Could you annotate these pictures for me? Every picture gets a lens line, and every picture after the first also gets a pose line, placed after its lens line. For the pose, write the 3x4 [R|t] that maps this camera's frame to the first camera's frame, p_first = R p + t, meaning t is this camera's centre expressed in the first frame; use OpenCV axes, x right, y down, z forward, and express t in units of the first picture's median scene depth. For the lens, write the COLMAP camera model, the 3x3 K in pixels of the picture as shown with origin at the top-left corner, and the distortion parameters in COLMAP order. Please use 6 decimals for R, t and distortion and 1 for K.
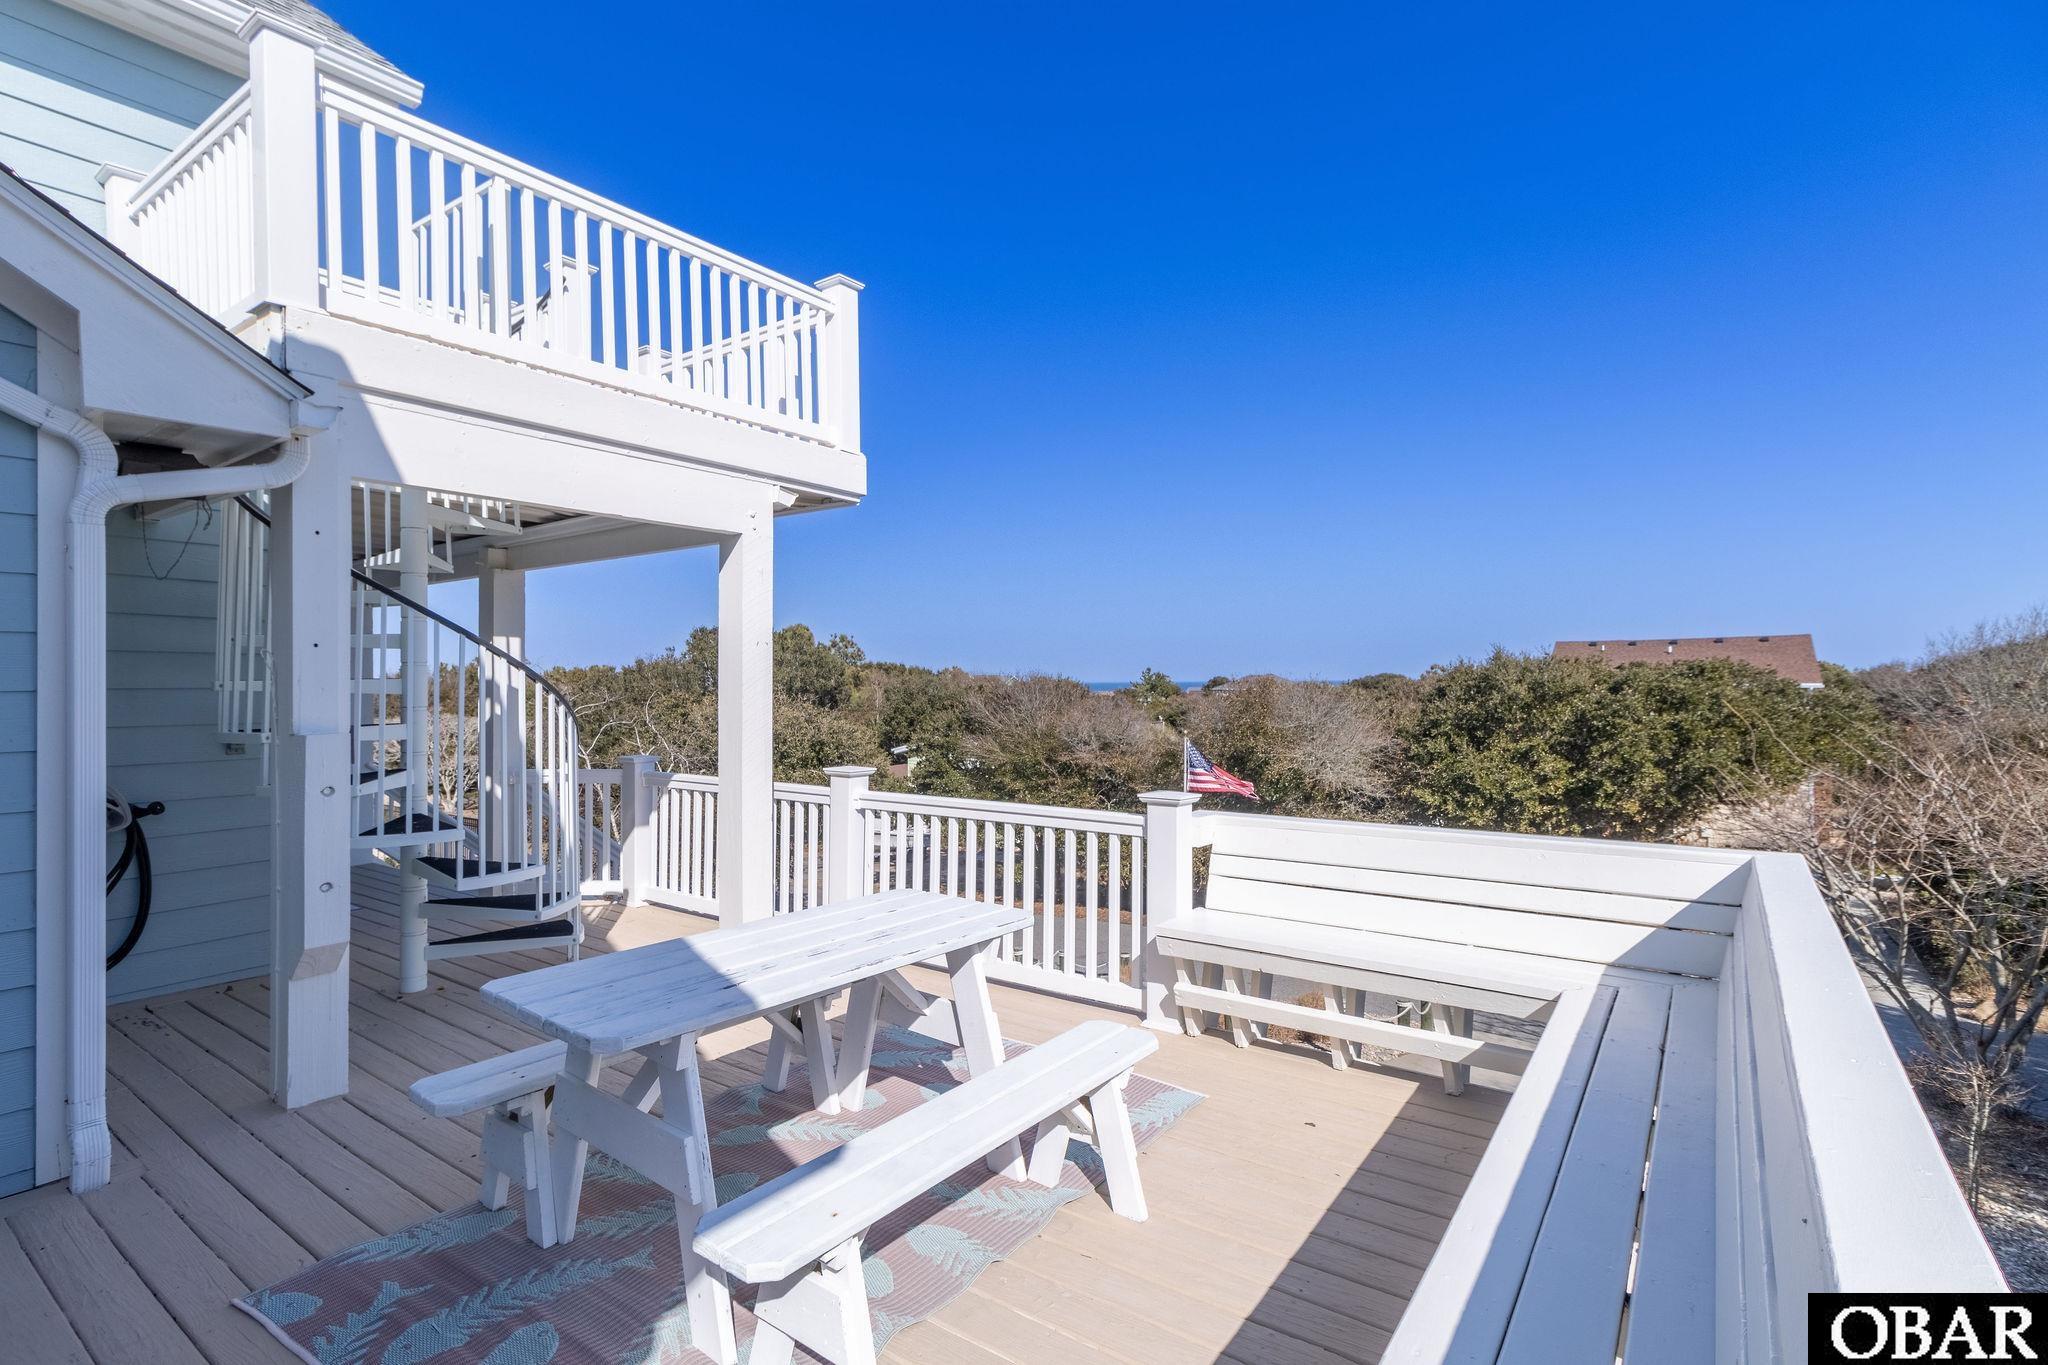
lens RADIAL K [[973.2, 0, 1021.1], [0, 973.2, 686.1], [0, 0, 1]] dist [-0.010365, -0.000073]
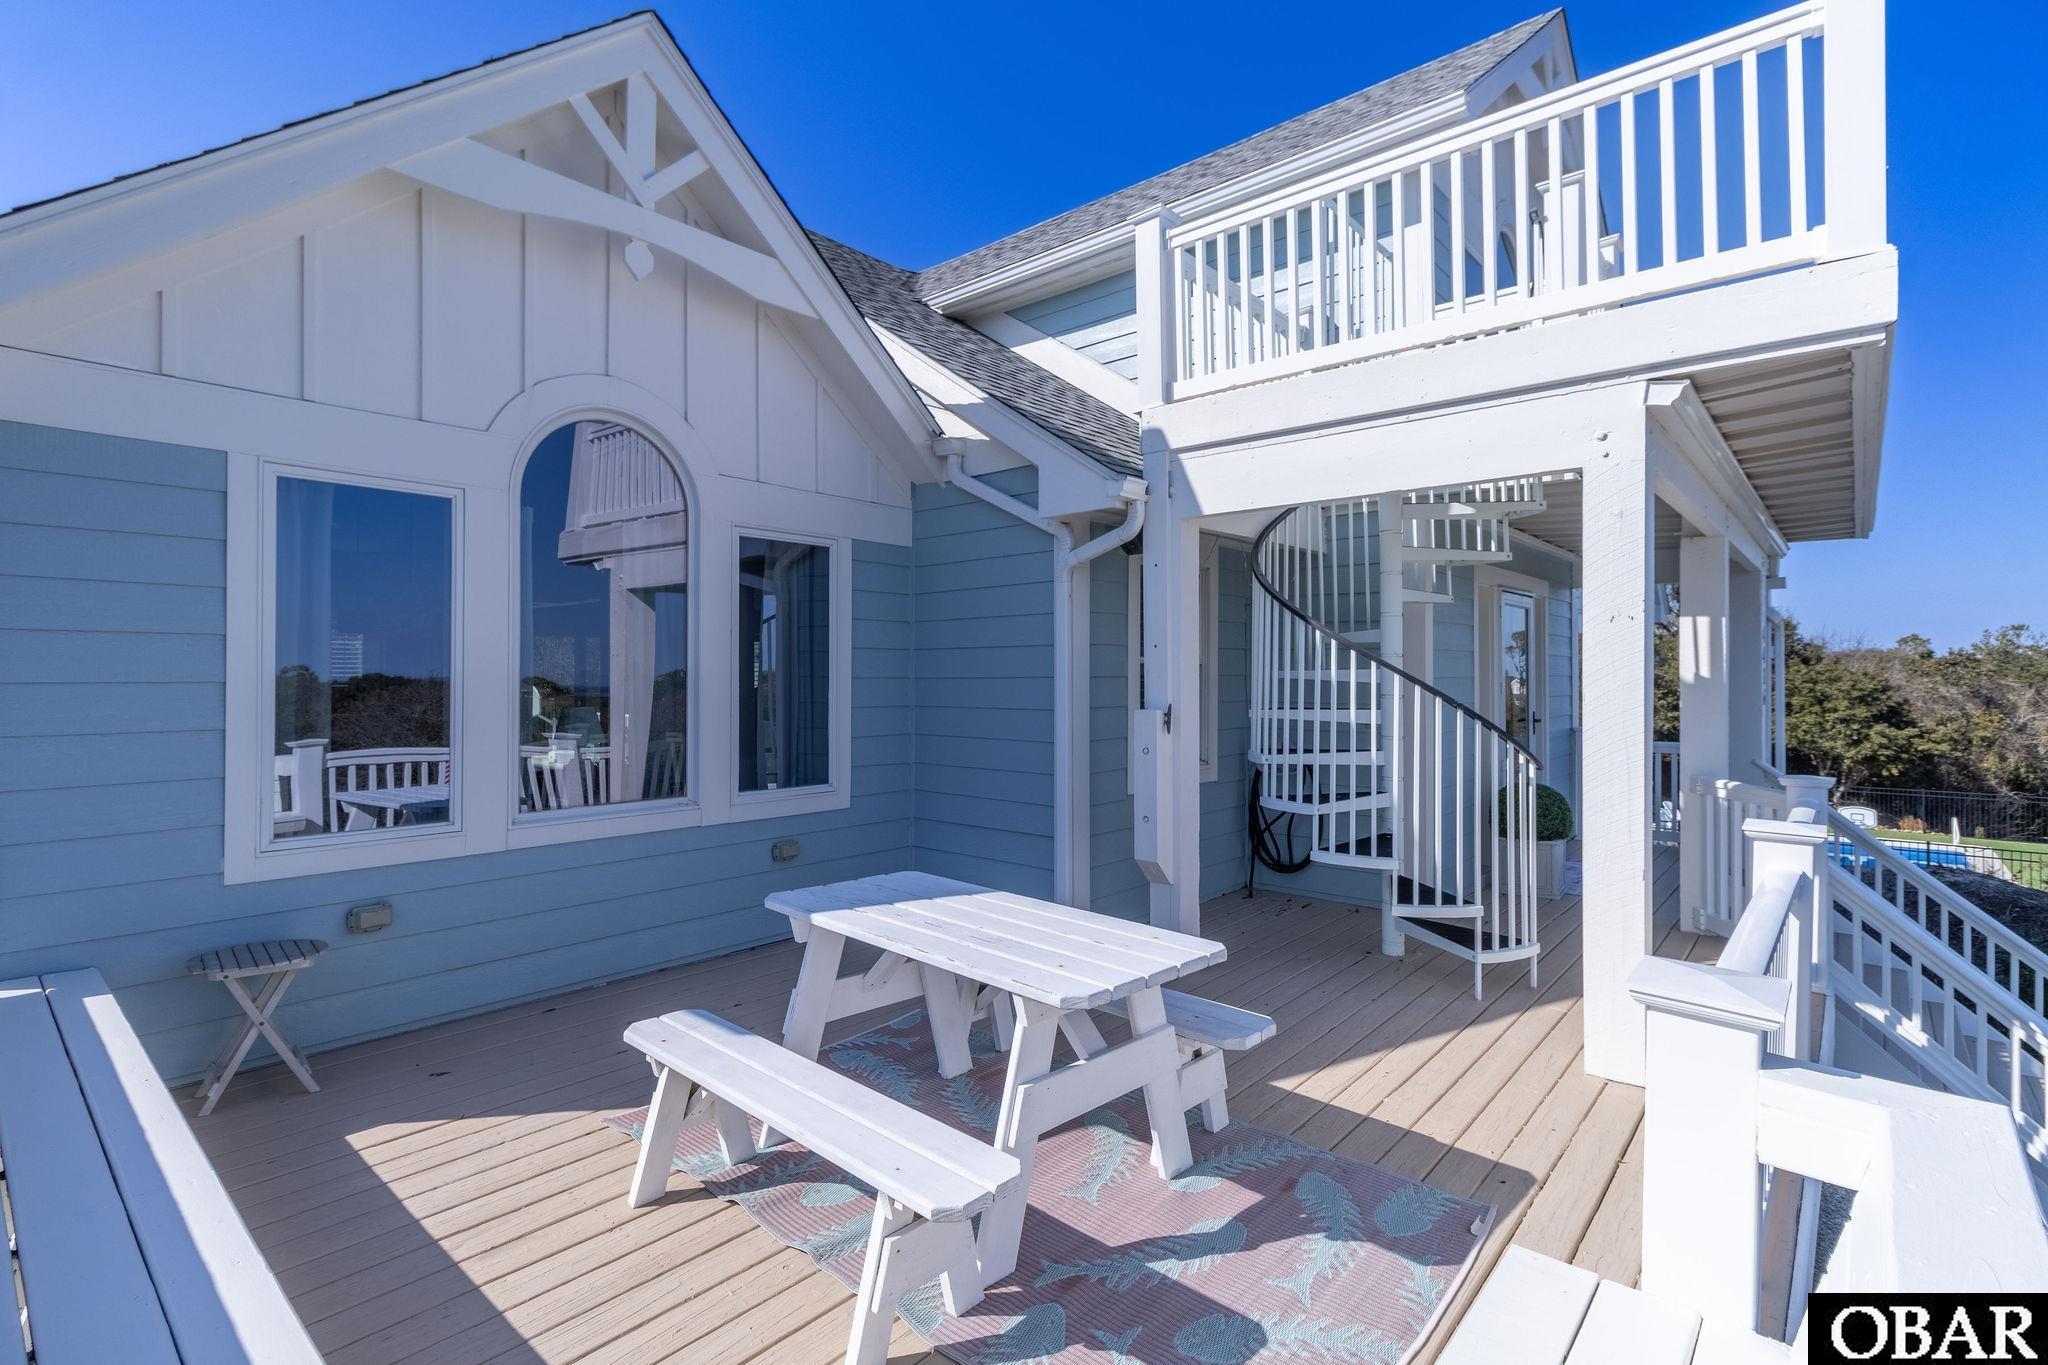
lens RADIAL K [[973.2, 0, 1024.6], [0, 973.2, 670.8], [0, 0, 1]] dist [-0.010365, -0.000073]
pose [[-0.119807, 0.006834, -0.992774, 0.464519], [-0.003823, 0.999966, 0.007345, -0.010208], [0.992790, 0.004676, -0.119777, 0.661751]]
